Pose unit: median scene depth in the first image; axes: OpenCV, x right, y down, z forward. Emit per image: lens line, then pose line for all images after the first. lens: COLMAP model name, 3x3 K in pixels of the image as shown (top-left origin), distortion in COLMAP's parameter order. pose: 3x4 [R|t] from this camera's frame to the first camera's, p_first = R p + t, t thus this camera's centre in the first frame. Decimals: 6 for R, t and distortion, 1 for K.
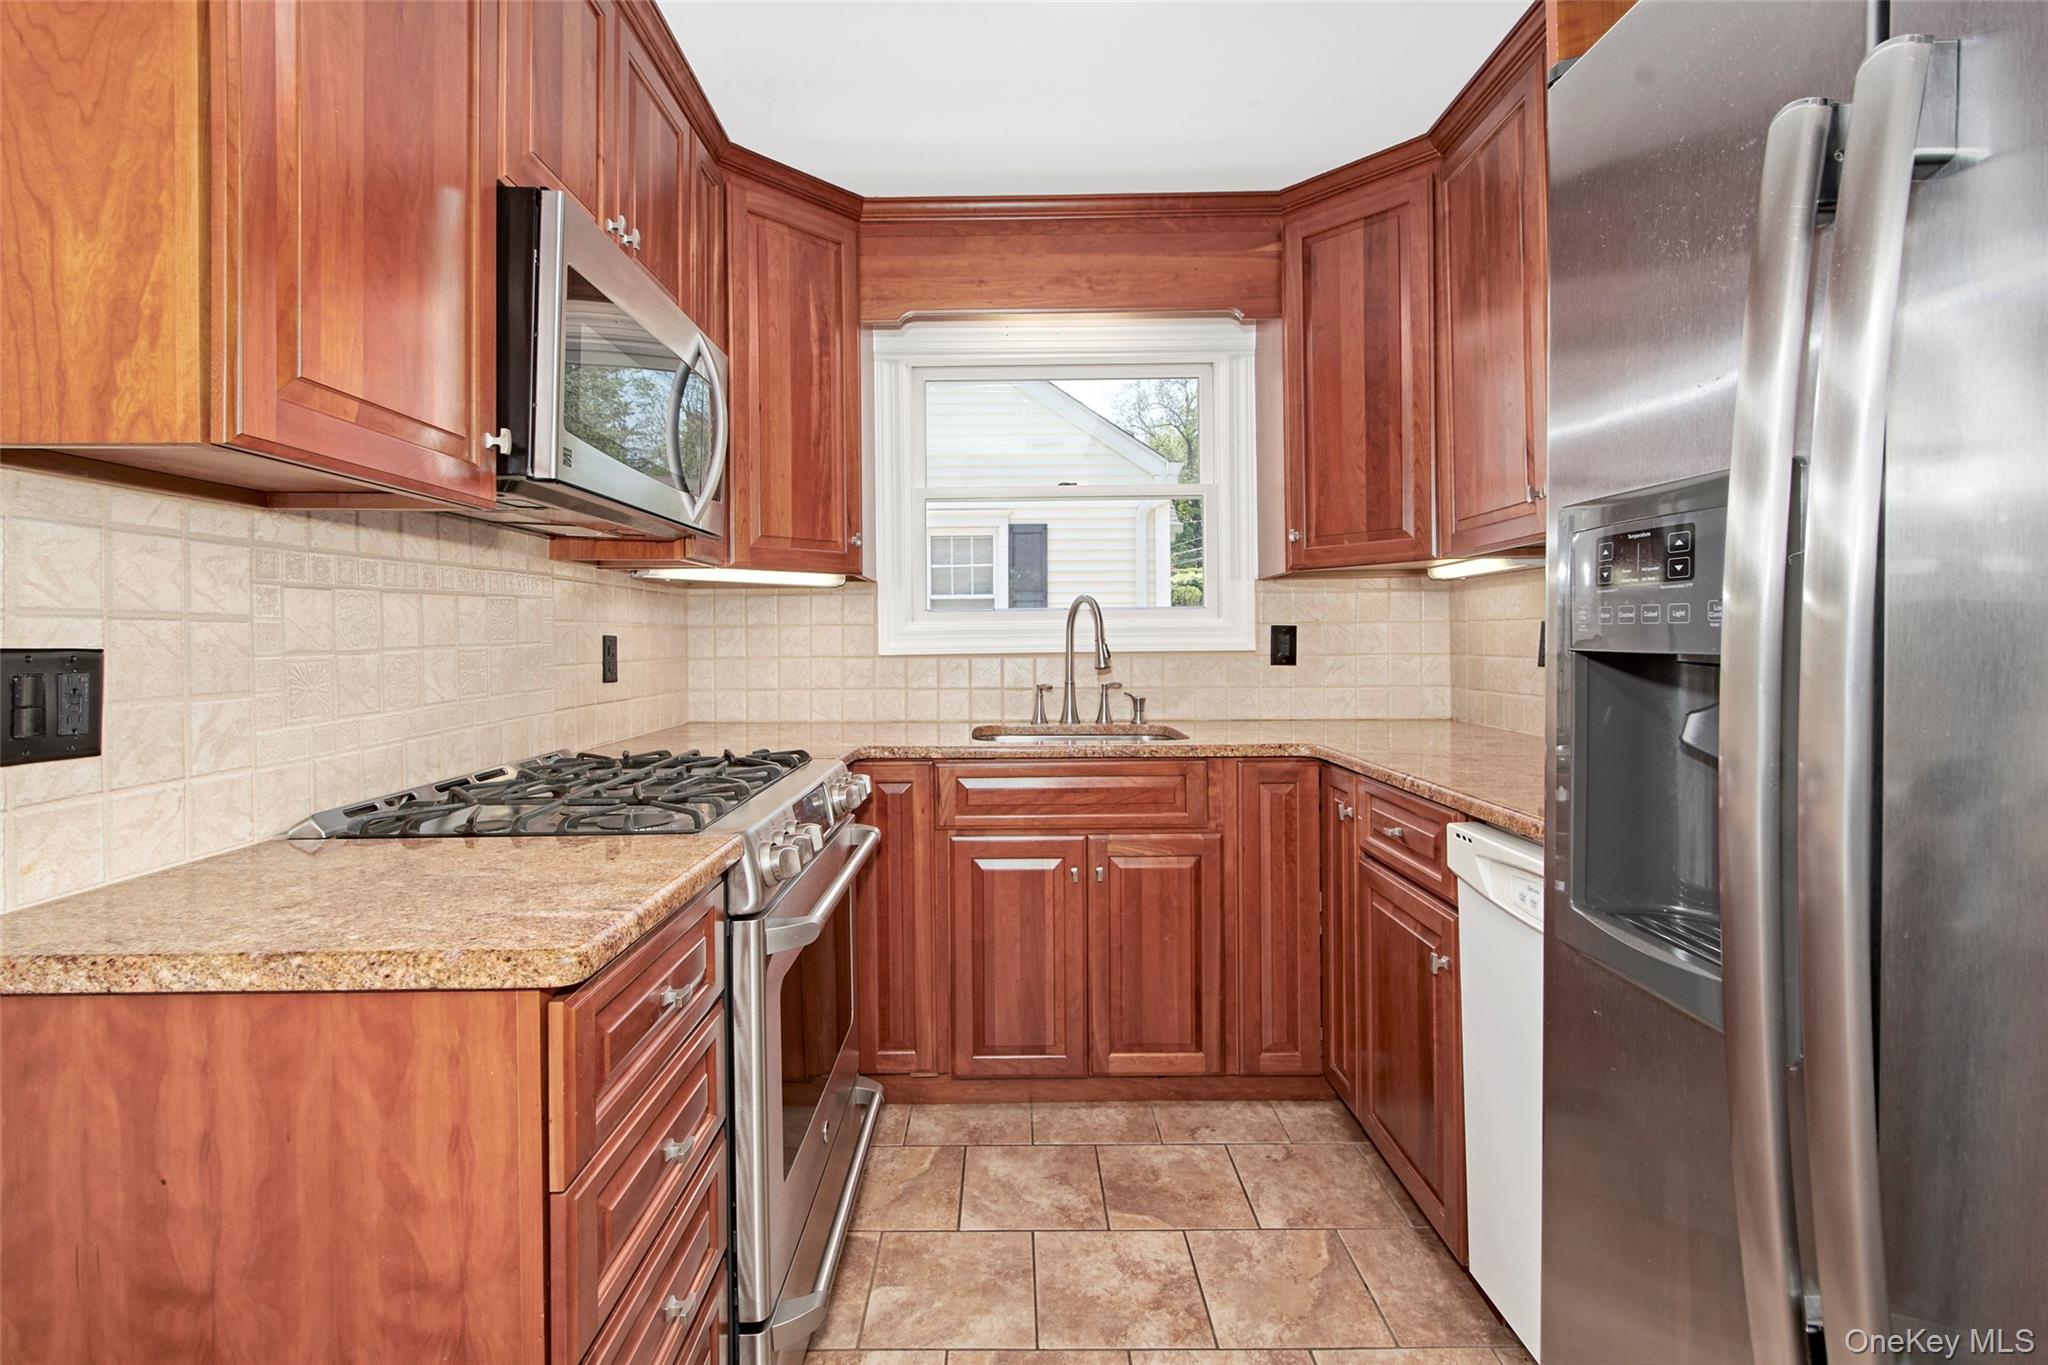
lens RADIAL K [[897.4, 0, 1020.2], [0, 897.4, 642.1], [0, 0, 1]] dist [0.000183, -0.000119]
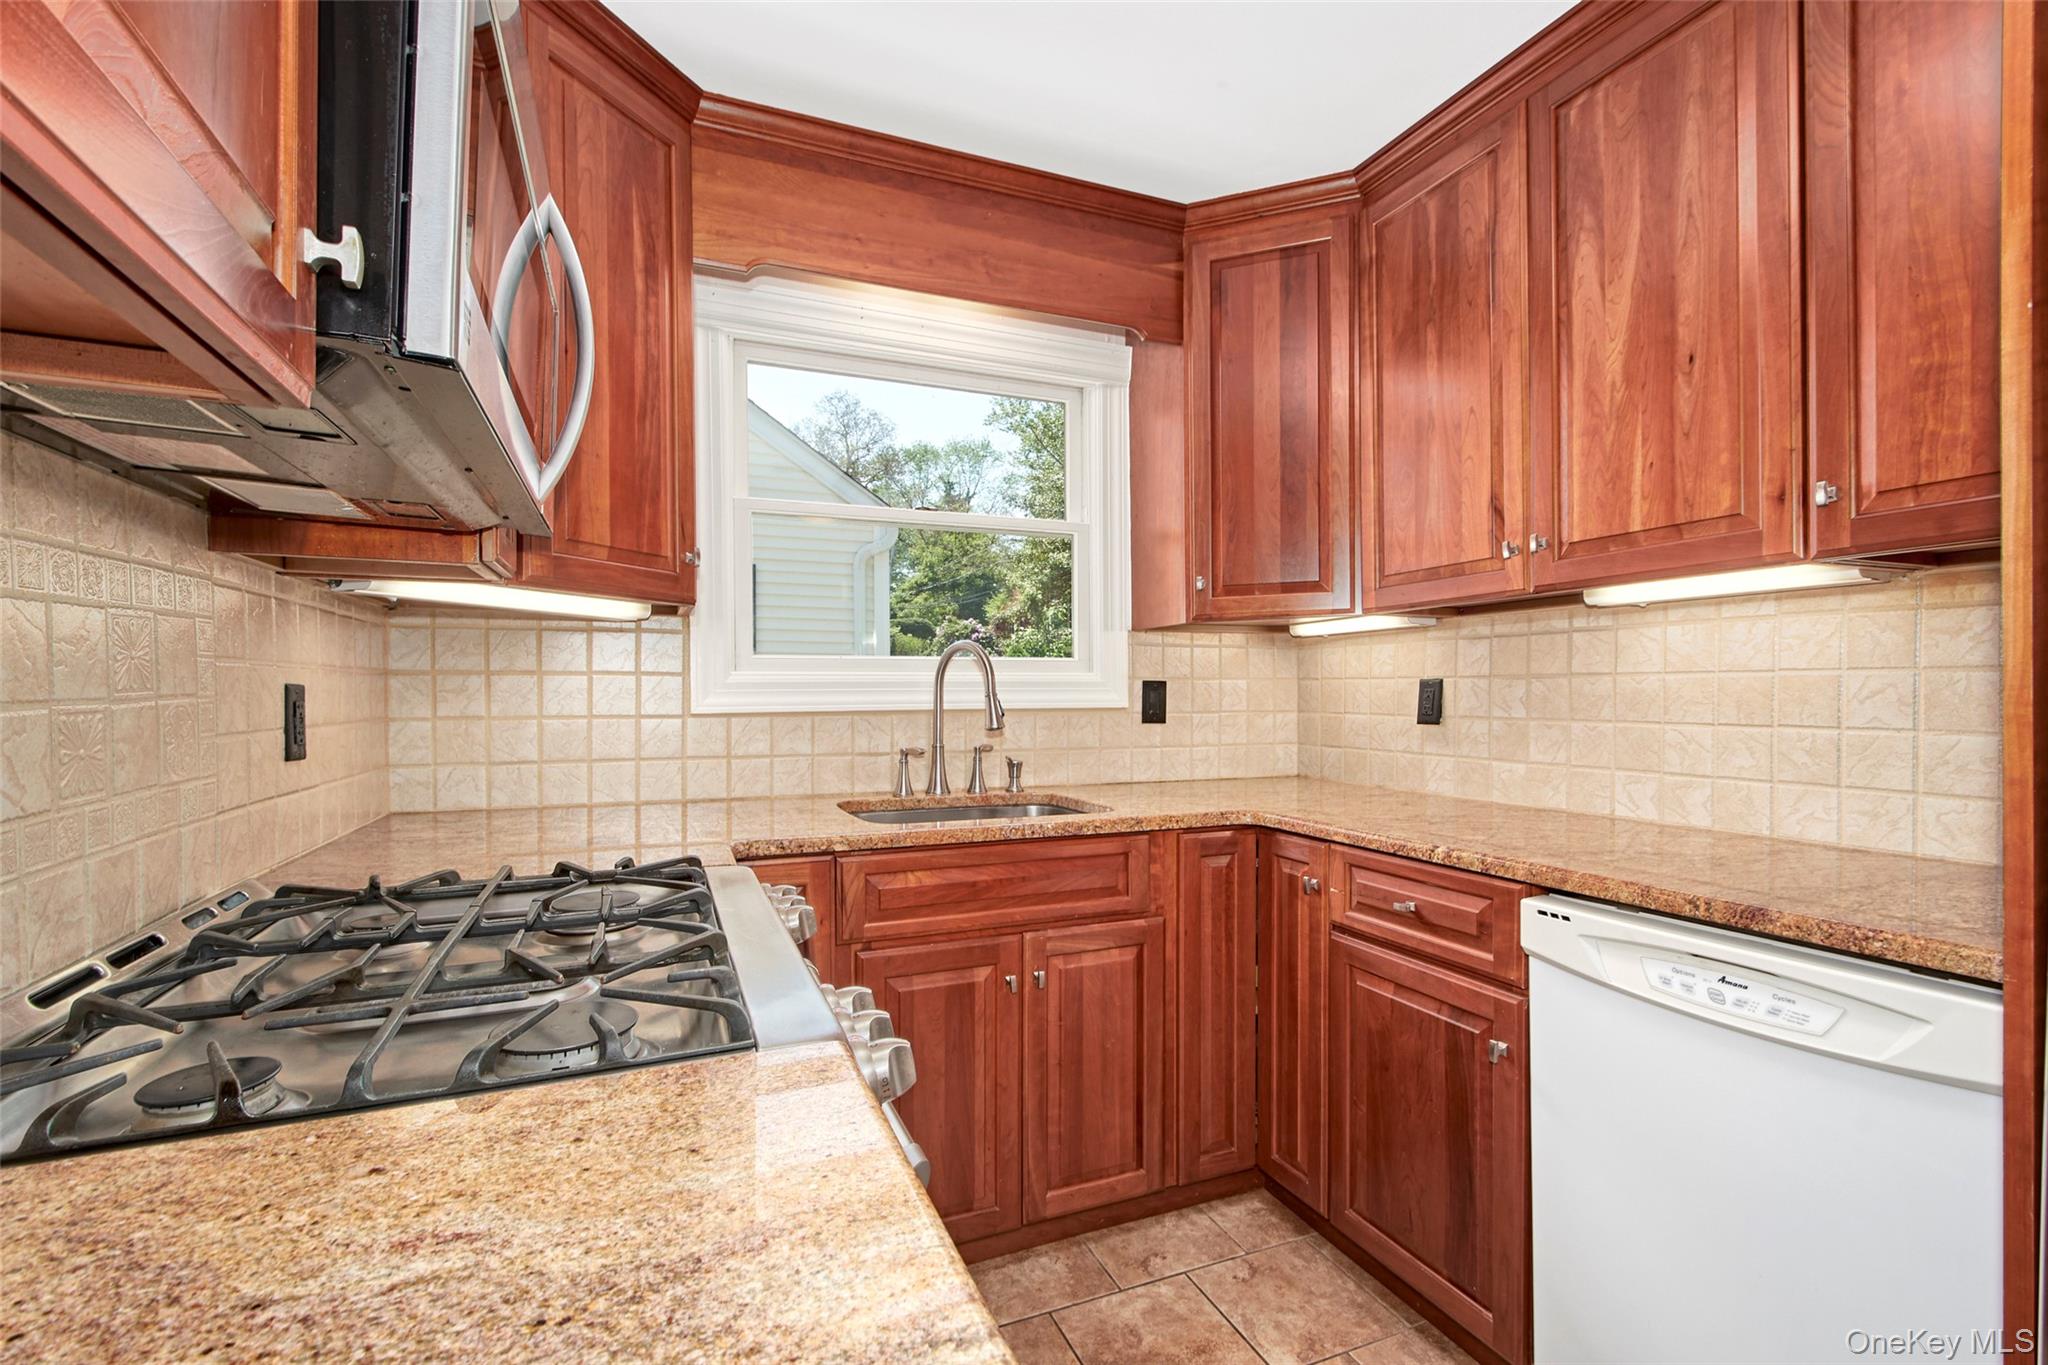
lens RADIAL K [[891.3, 0, 1029.4], [0, 891.3, 702.7], [0, 0, 1]] dist [0.006521, -0.011629]
pose [[0.921151, 0.002174, 0.389200, -0.224460], [-0.005466, 0.999958, 0.007351, -0.001975], [-0.389168, -0.008899, 0.921124, 0.234798]]
